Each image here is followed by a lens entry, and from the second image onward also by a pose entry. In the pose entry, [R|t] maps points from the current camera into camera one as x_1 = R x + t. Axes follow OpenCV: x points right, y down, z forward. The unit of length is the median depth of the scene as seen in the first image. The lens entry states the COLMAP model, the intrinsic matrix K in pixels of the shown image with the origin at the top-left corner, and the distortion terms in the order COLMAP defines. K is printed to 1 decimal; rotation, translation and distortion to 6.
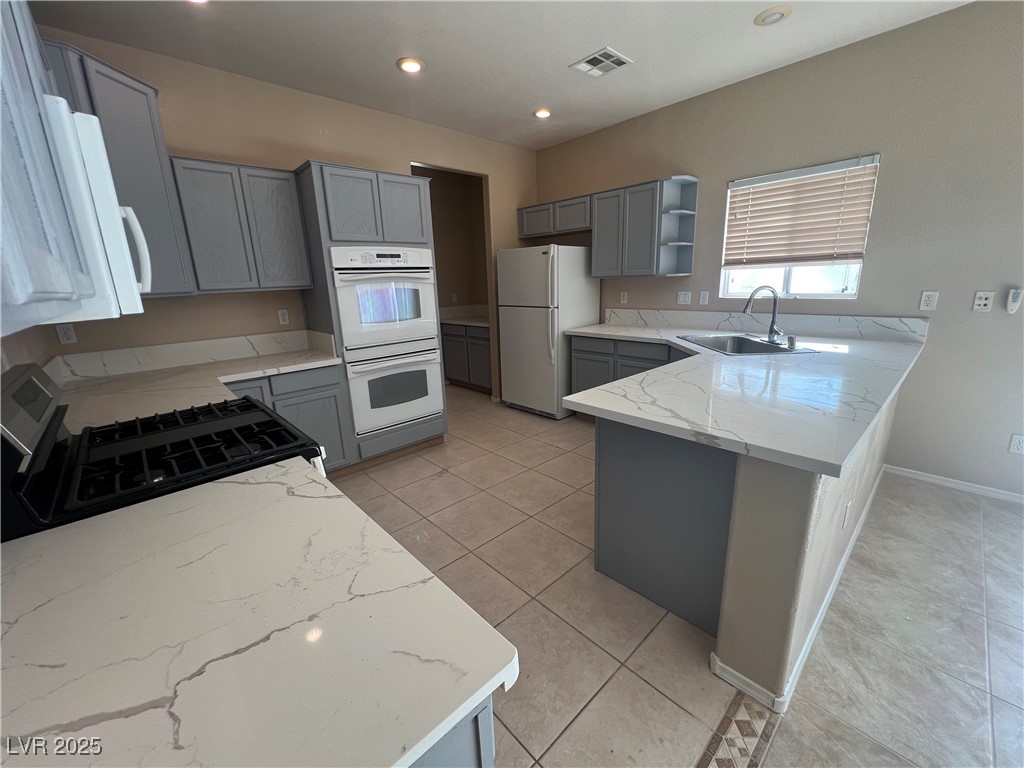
lens RADIAL K [[411.7, 0, 511.2], [0, 411.7, 379.7], [0, 0, 1]] dist [-0.002817, 0.001013]
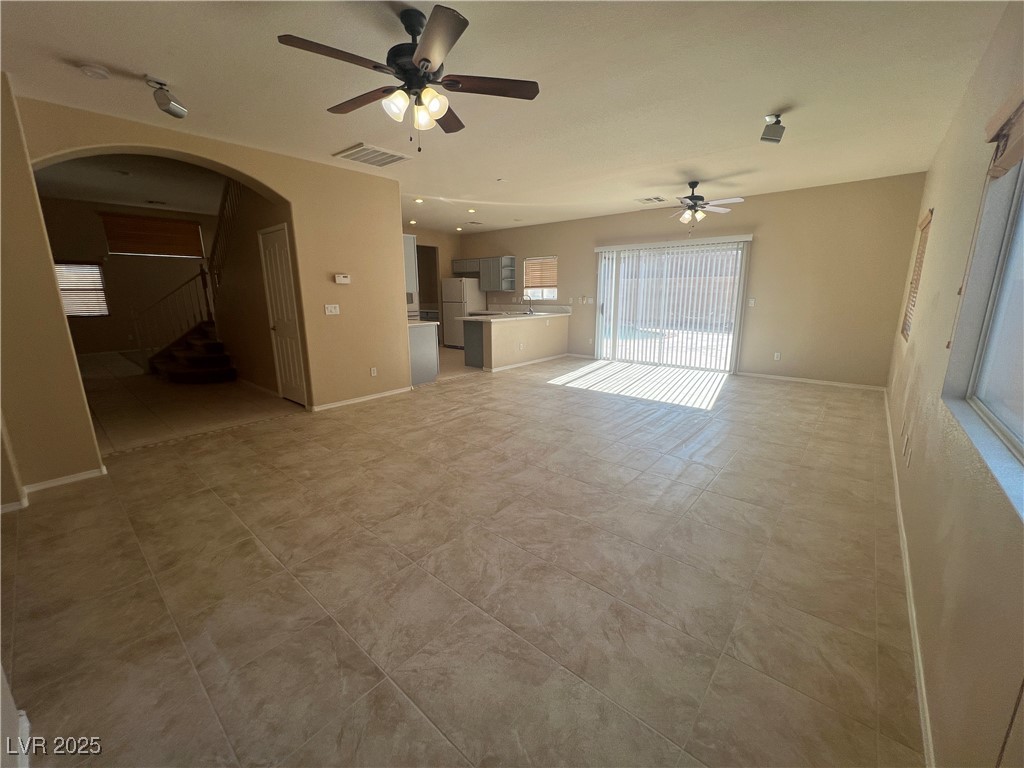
lens RADIAL K [[409.5, 0, 508.5], [0, 409.5, 382.3], [0, 0, 1]] dist [-0.002364, 0.000504]
pose [[0.993564, 0.003501, 0.113220, 0.113101], [-0.000658, 0.999684, -0.025135, 0.474012], [-0.113272, 0.024899, 0.993252, -1.899574]]
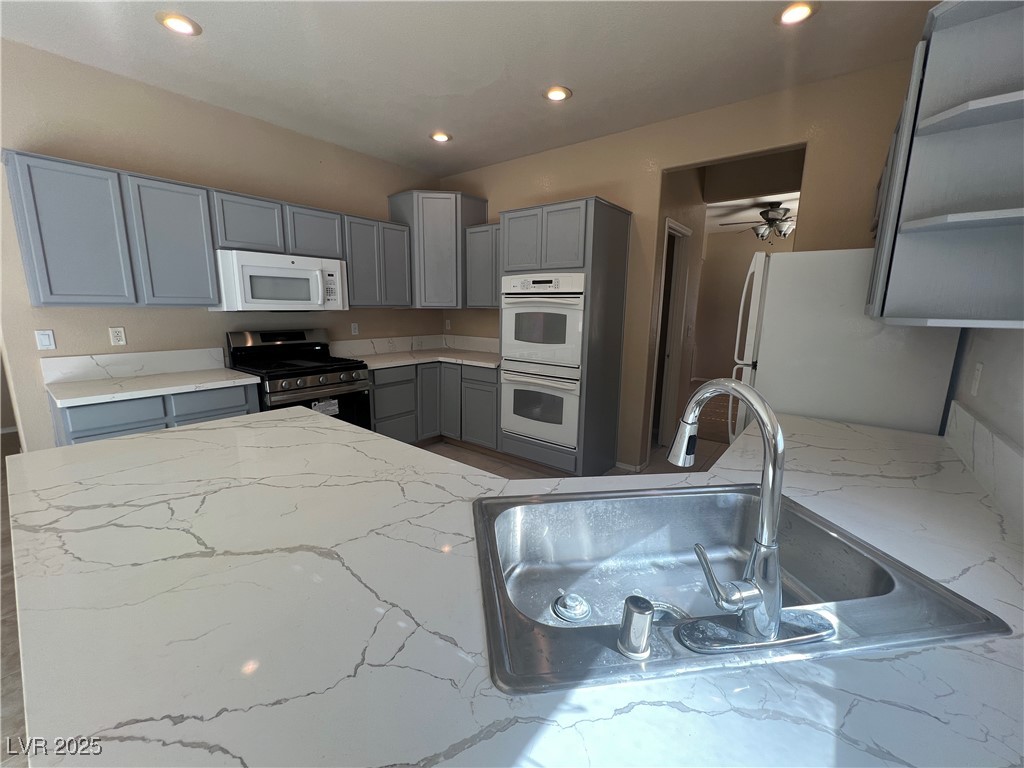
lens RADIAL K [[411.7, 0, 510.4], [0, 411.7, 381.6], [0, 0, 1]] dist [-0.002817, 0.001013]
pose [[0.148828, 0.217071, -0.964744, 0.753446], [-0.254139, 0.951236, 0.174826, -0.214651], [0.955648, 0.219160, 0.196737, 0.745555]]
